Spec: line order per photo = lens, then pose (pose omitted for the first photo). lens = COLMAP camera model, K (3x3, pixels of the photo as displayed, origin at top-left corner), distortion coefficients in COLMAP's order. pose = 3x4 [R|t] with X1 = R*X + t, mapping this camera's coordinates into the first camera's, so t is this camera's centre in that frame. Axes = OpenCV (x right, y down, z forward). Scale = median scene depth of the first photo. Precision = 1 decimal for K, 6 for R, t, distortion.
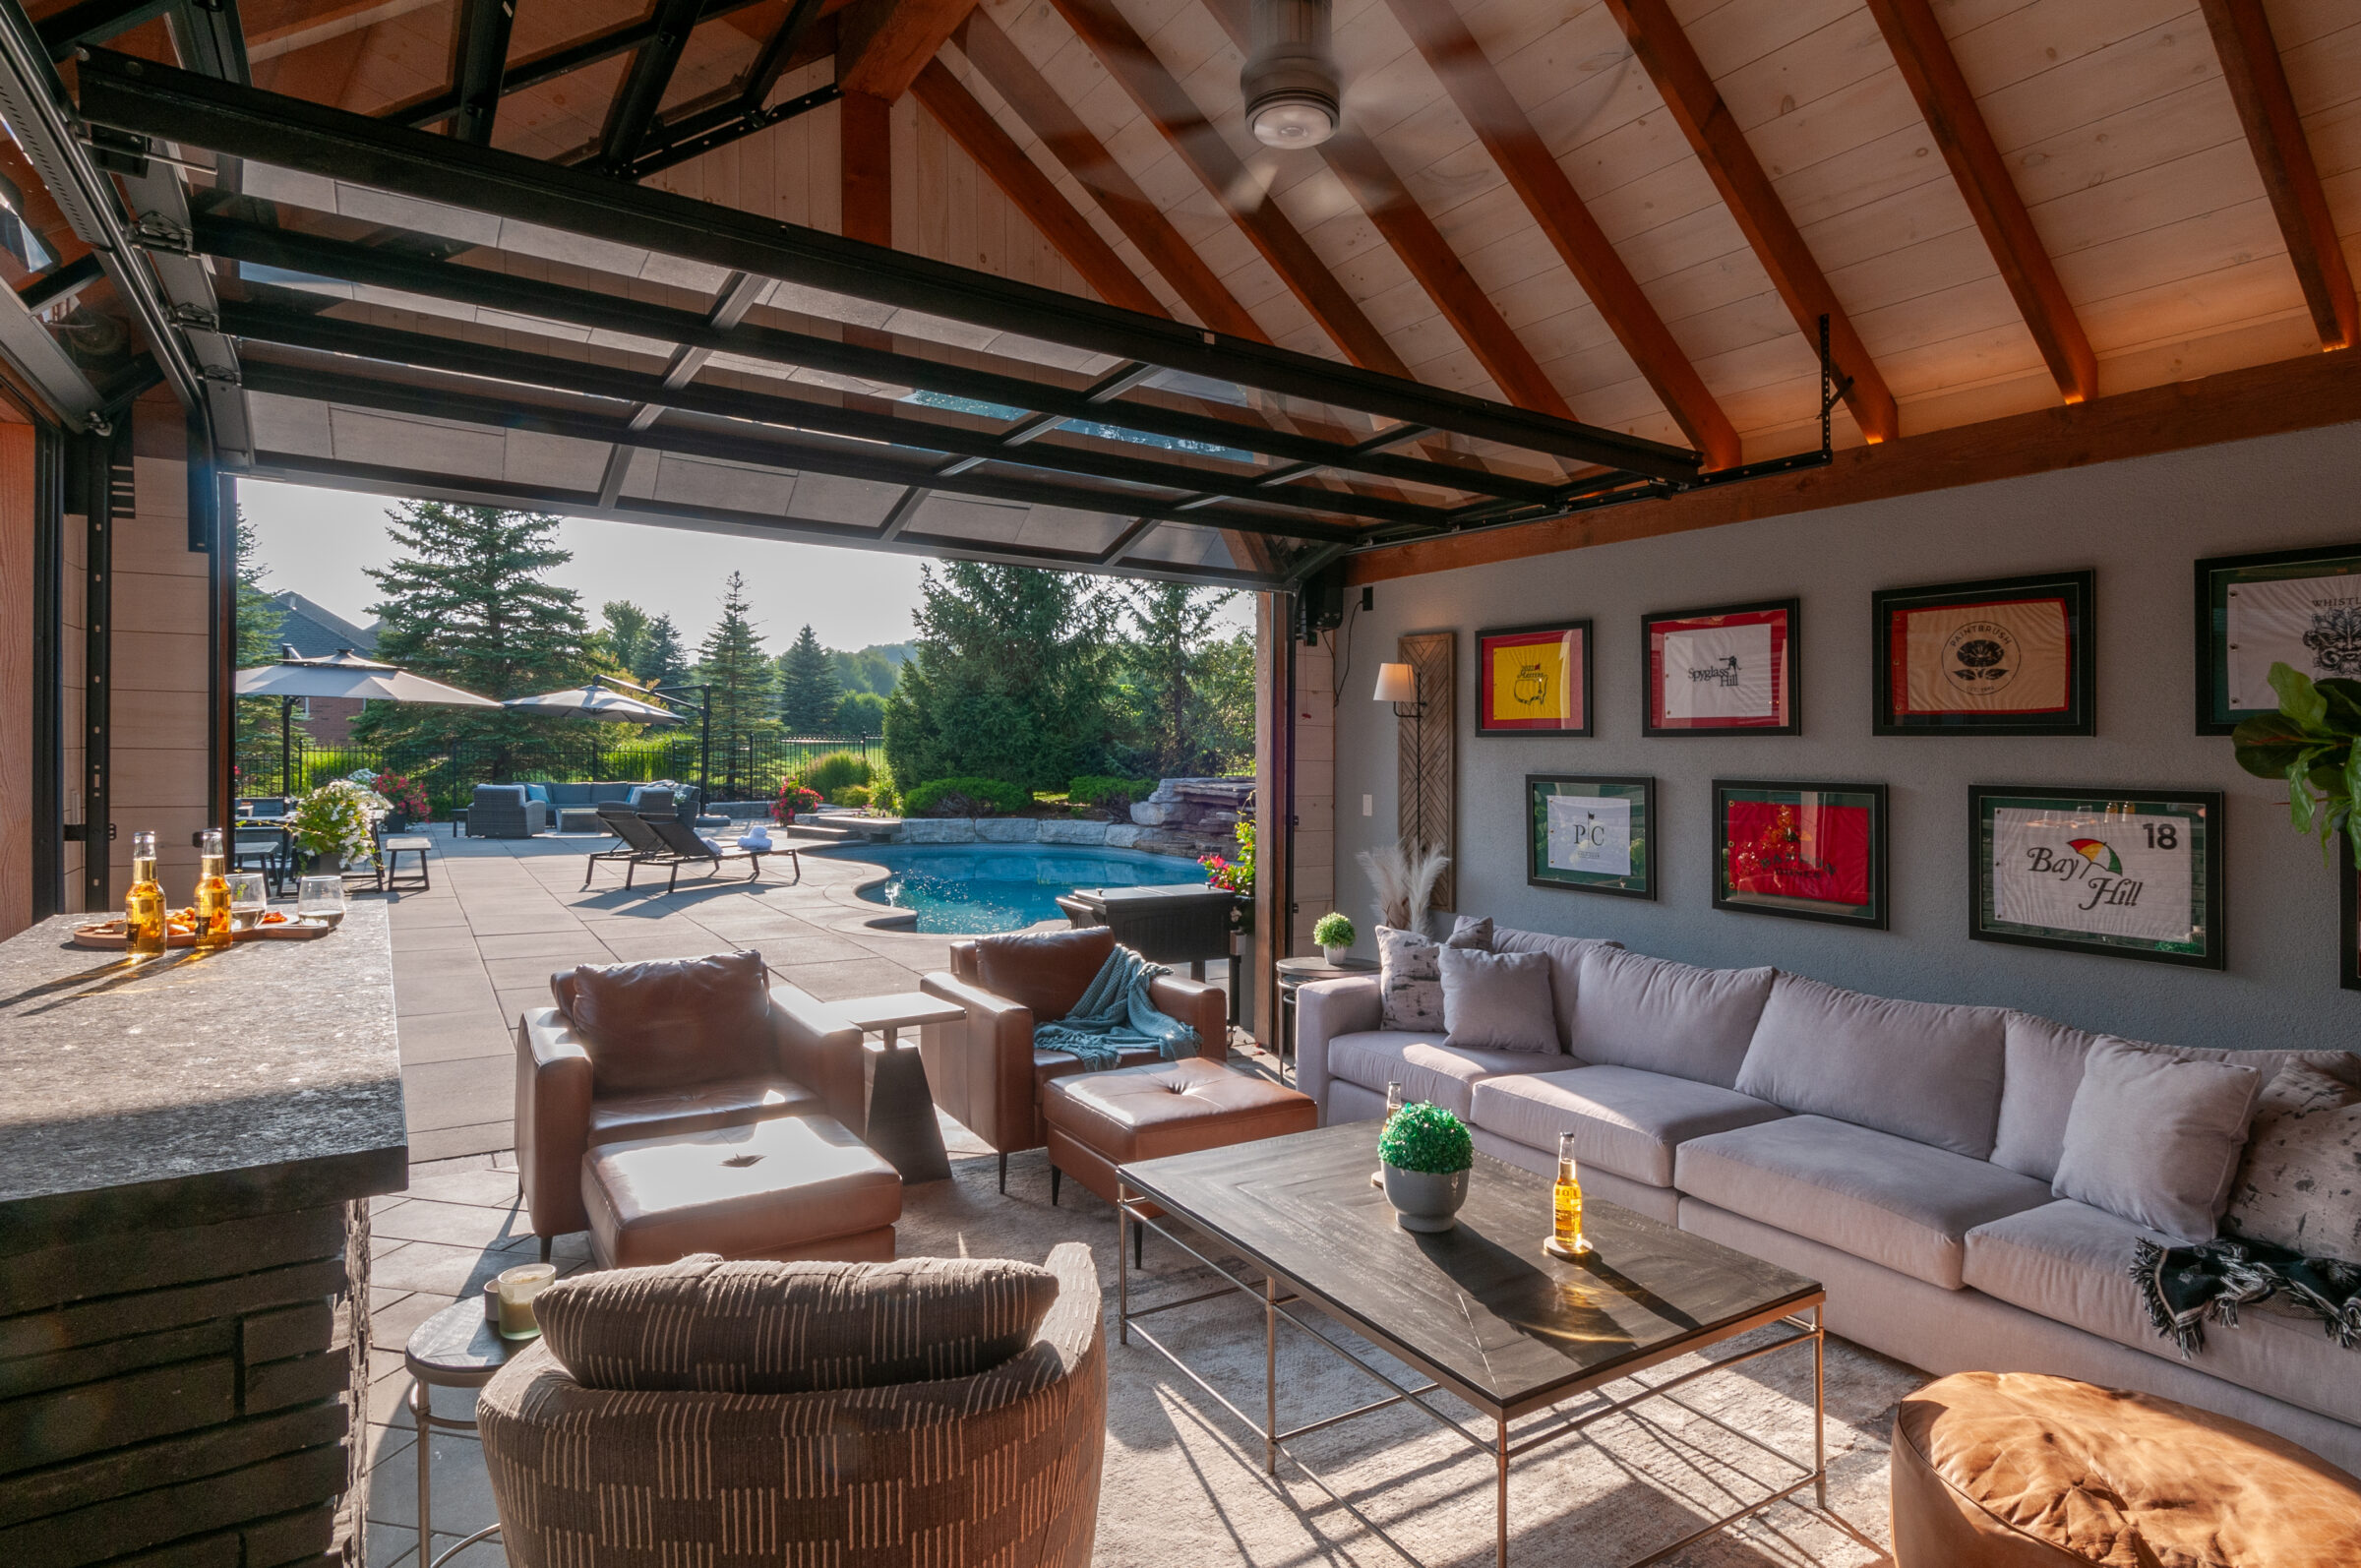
lens RADIAL K [[1226.2, 0, 1222.2], [0, 1226.2, 820.2], [0, 0, 1]] dist [0.010122, -0.008400]
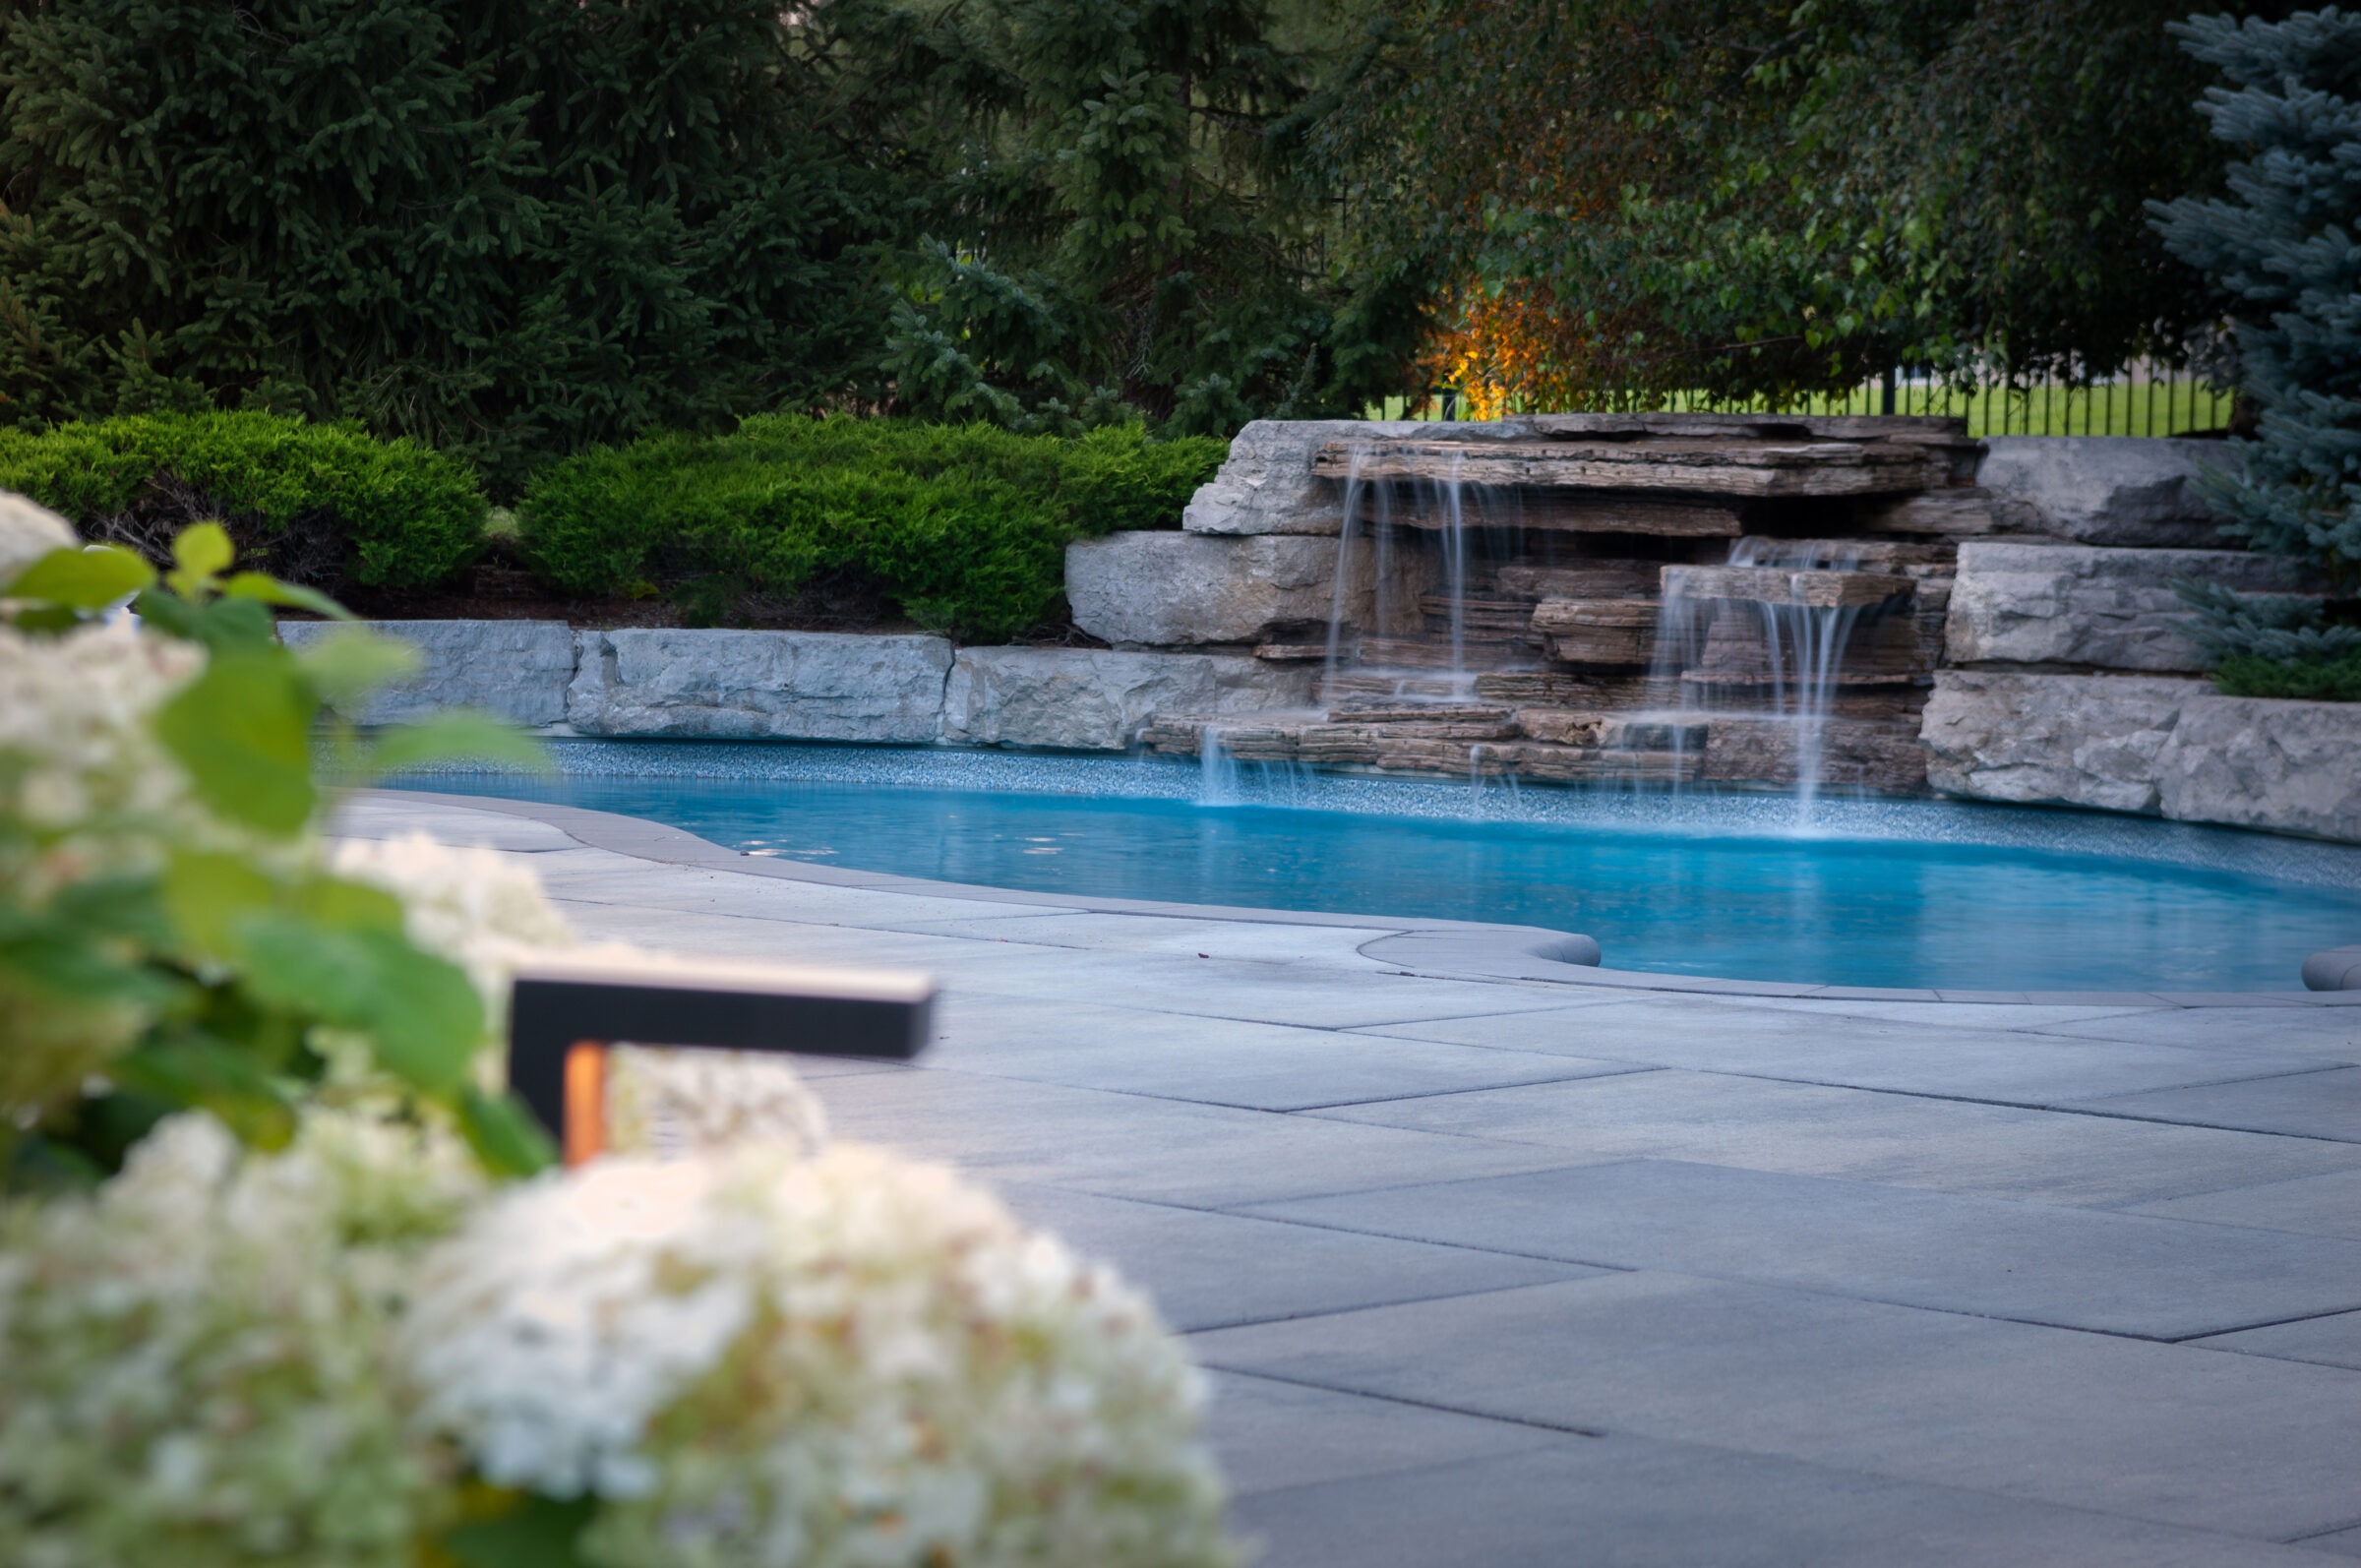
lens RADIAL K [[5519.3, 0, 1307.9], [0, 5519.3, 709.0], [0, 0, 1]] dist [-0.027432, 0.000000]
pose [[0.963658, -0.006421, 0.267061, -1.037229], [0.009333, 0.999910, -0.009638, 0.088073], [-0.266975, 0.011780, 0.963631, 0.349906]]
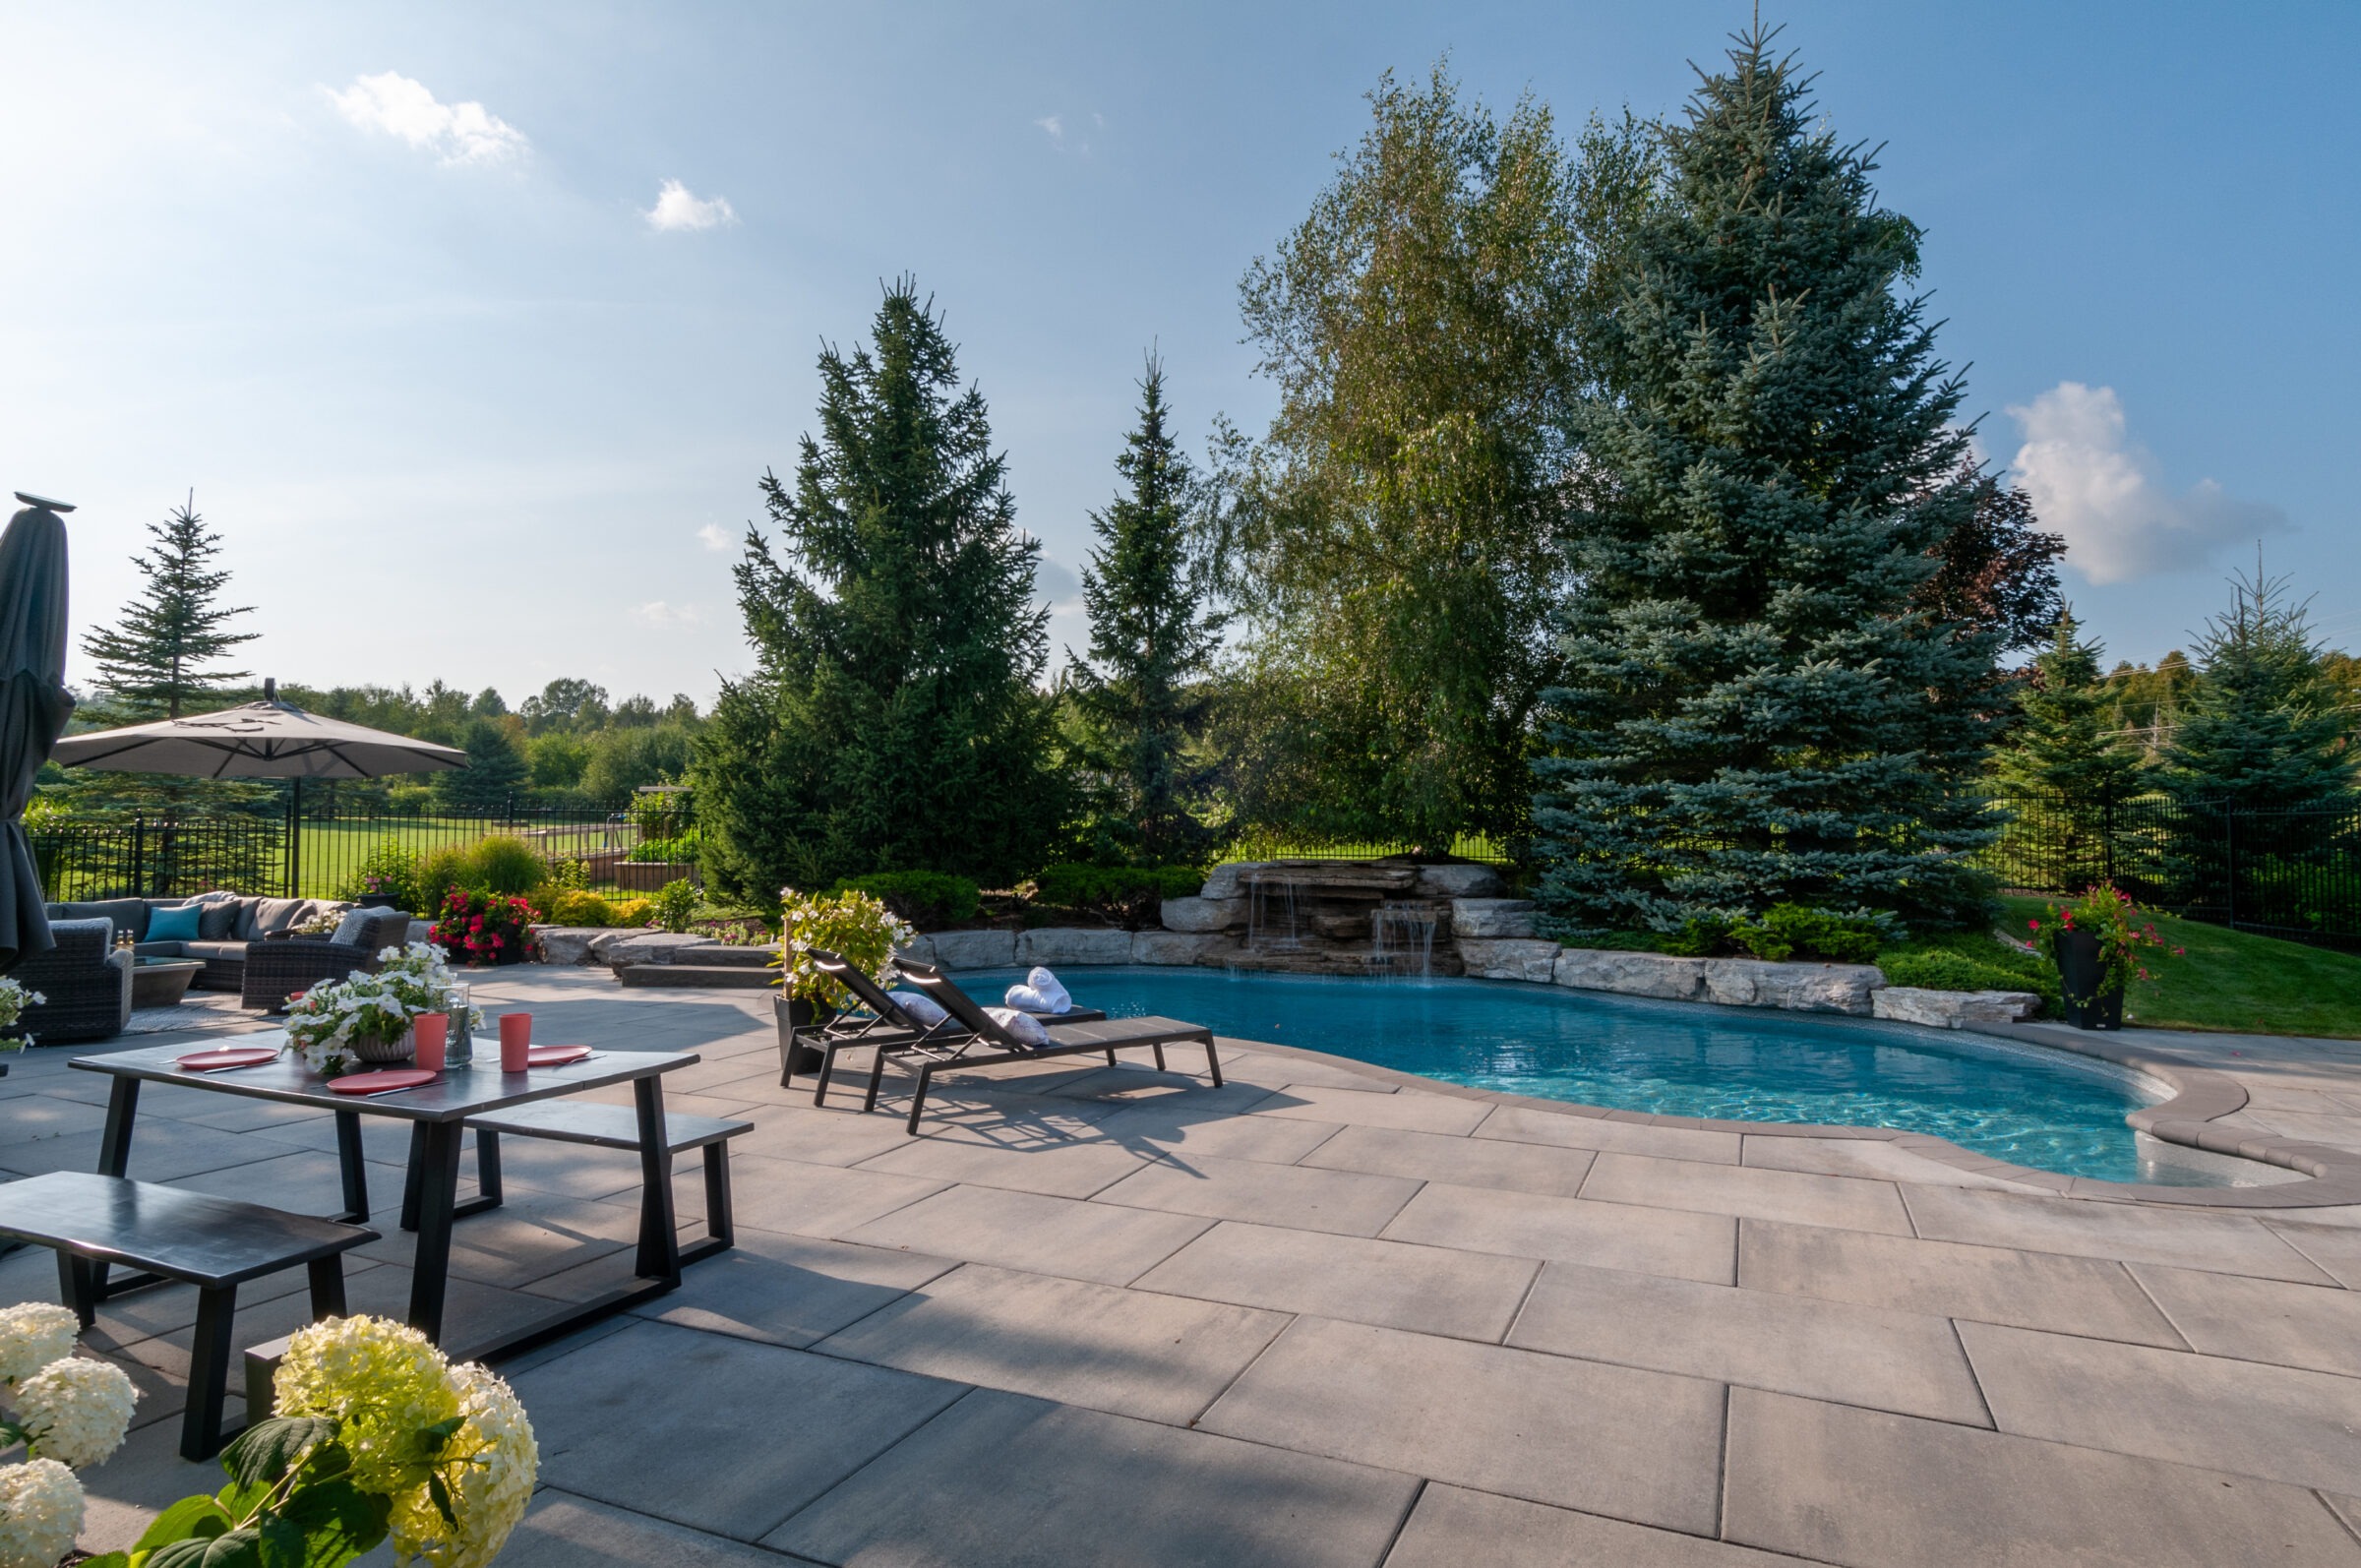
lens RADIAL K [[1226.2, 0, 1229.2], [0, 1226.2, 798.0], [0, 0, 1]] dist [0.010122, -0.008400]
pose [[0.836932, 0.001883, 0.547304, -1.563278], [0.038511, 0.997313, -0.062322, -0.098769], [-0.545951, 0.073237, 0.834610, 1.412297]]
